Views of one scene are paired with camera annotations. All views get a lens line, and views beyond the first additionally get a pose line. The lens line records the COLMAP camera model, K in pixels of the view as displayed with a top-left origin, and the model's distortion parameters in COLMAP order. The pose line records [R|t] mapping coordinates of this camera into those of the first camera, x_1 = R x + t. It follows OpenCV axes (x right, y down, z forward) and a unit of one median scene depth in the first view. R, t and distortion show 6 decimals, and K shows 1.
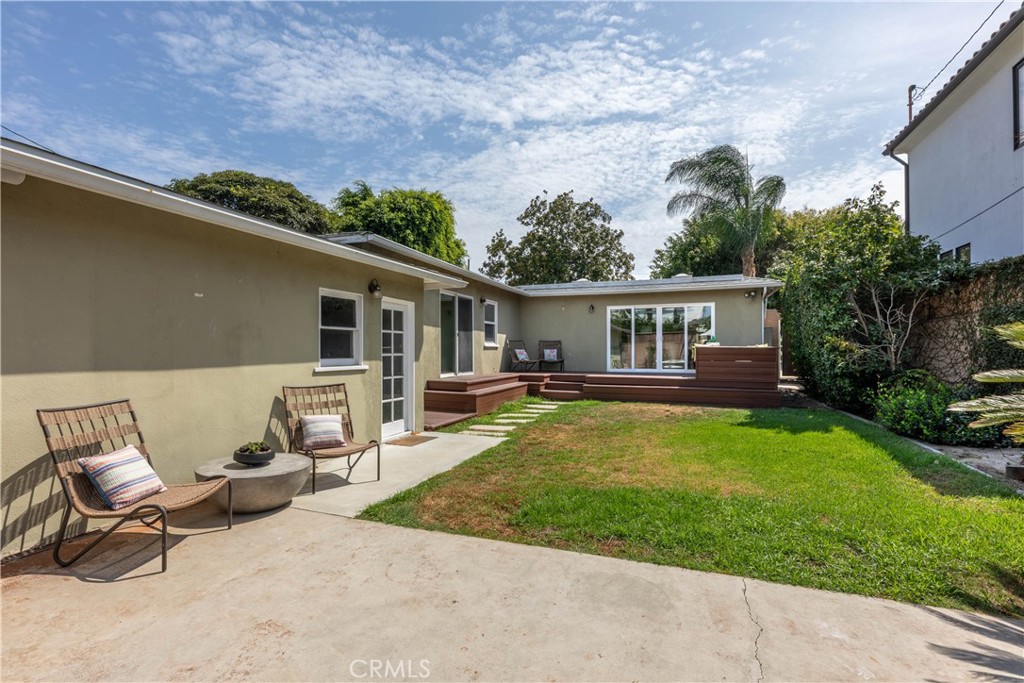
lens RADIAL K [[498.0, 0, 501.0], [0, 498.0, 344.2], [0, 0, 1]] dist [0.004943, -0.004786]
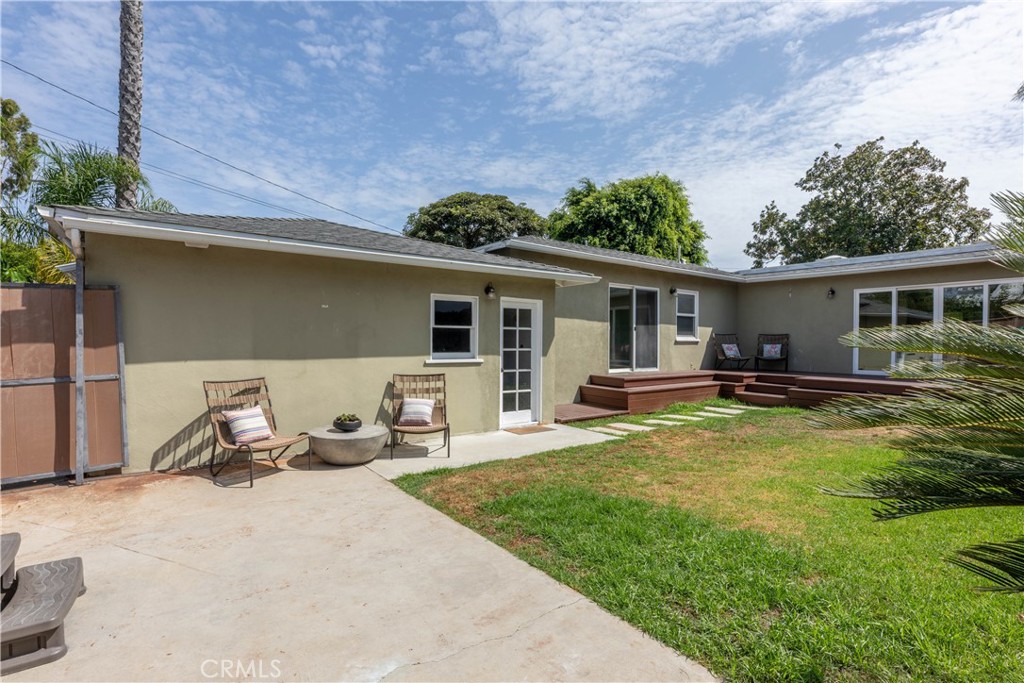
lens RADIAL K [[498.0, 0, 469.7], [0, 498.0, 341.8], [0, 0, 1]] dist [0.004943, -0.004786]
pose [[0.827046, 0.005878, -0.562104, 0.308446], [0.000645, 0.999935, 0.011405, -0.008444], [0.562134, -0.009795, 0.826988, 0.040708]]
